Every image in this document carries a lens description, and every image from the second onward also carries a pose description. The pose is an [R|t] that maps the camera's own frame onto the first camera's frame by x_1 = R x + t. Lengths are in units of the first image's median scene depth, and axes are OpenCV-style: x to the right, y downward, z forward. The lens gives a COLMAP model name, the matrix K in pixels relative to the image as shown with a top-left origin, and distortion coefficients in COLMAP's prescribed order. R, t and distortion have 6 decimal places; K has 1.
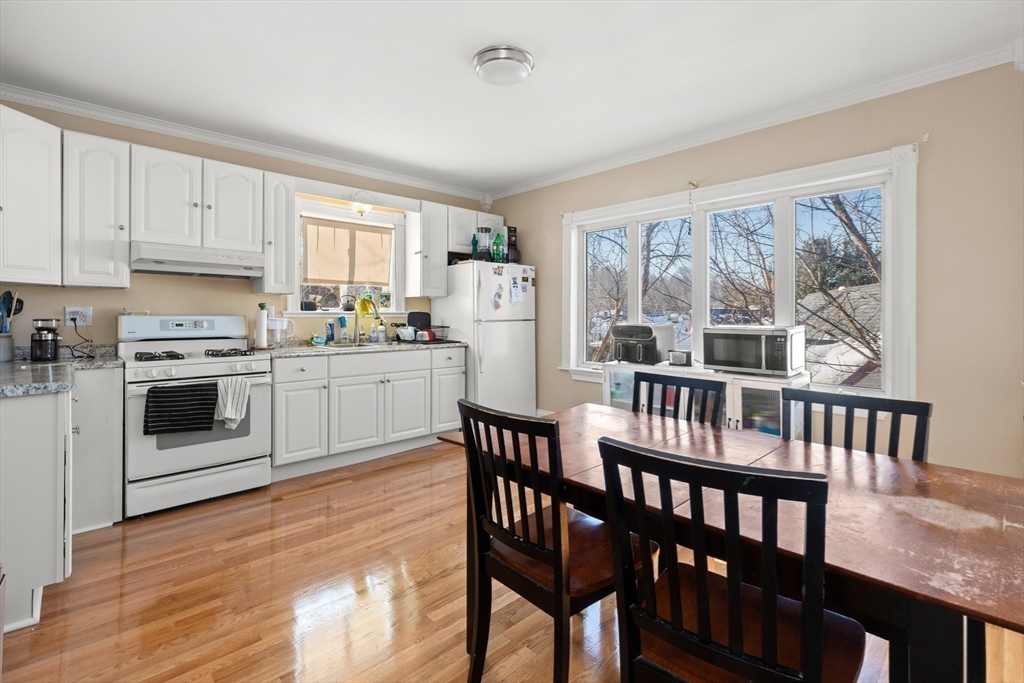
lens RADIAL K [[471.4, 0, 508.9], [0, 471.4, 317.5], [0, 0, 1]] dist [0.000175, 0.000124]
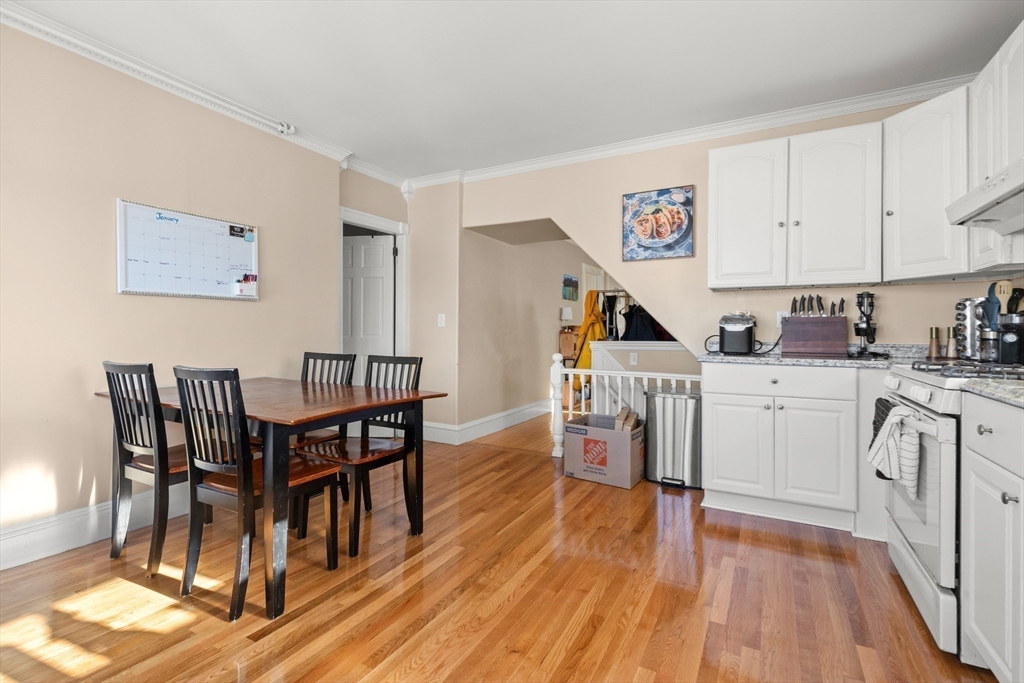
lens RADIAL K [[454.5, 0, 514.9], [0, 454.5, 331.7], [0, 0, 1]] dist [-0.000238, 0.000181]
pose [[-0.952393, -0.004015, -0.304847, 0.041718], [-0.005509, 0.999977, 0.004040, 0.029274], [0.304824, 0.005527, -0.952393, 1.233619]]
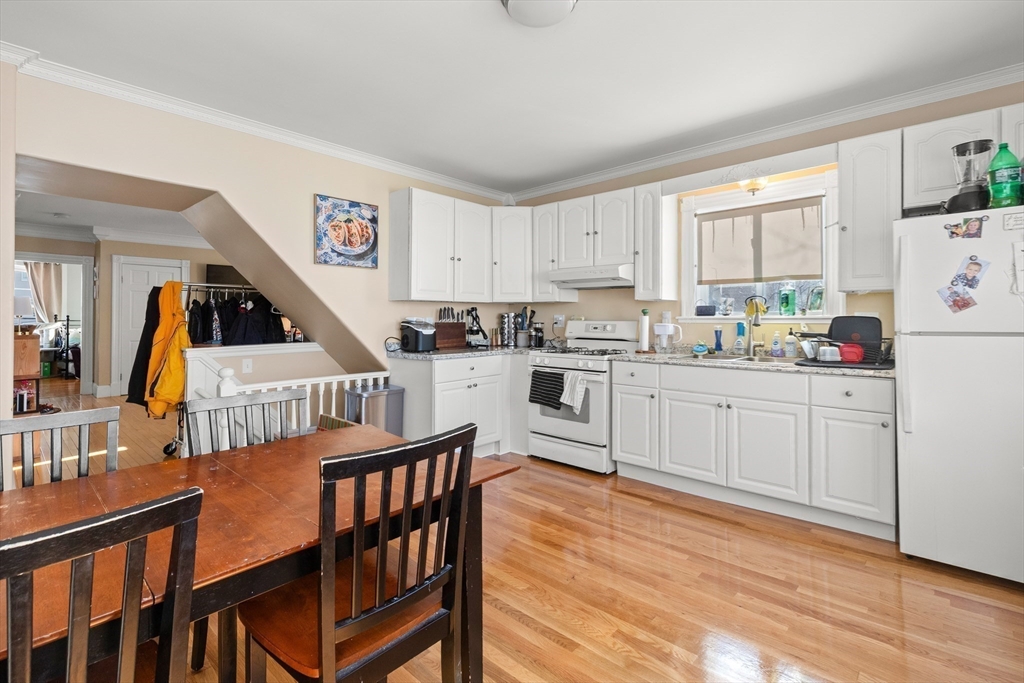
lens RADIAL K [[471.4, 0, 508.9], [0, 471.4, 317.5], [0, 0, 1]] dist [0.000175, 0.000124]
pose [[0.060901, -0.000539, -0.998144, 0.555378], [-0.002727, 0.999996, -0.000706, -0.010918], [0.998140, 0.002765, 0.060899, 0.670220]]
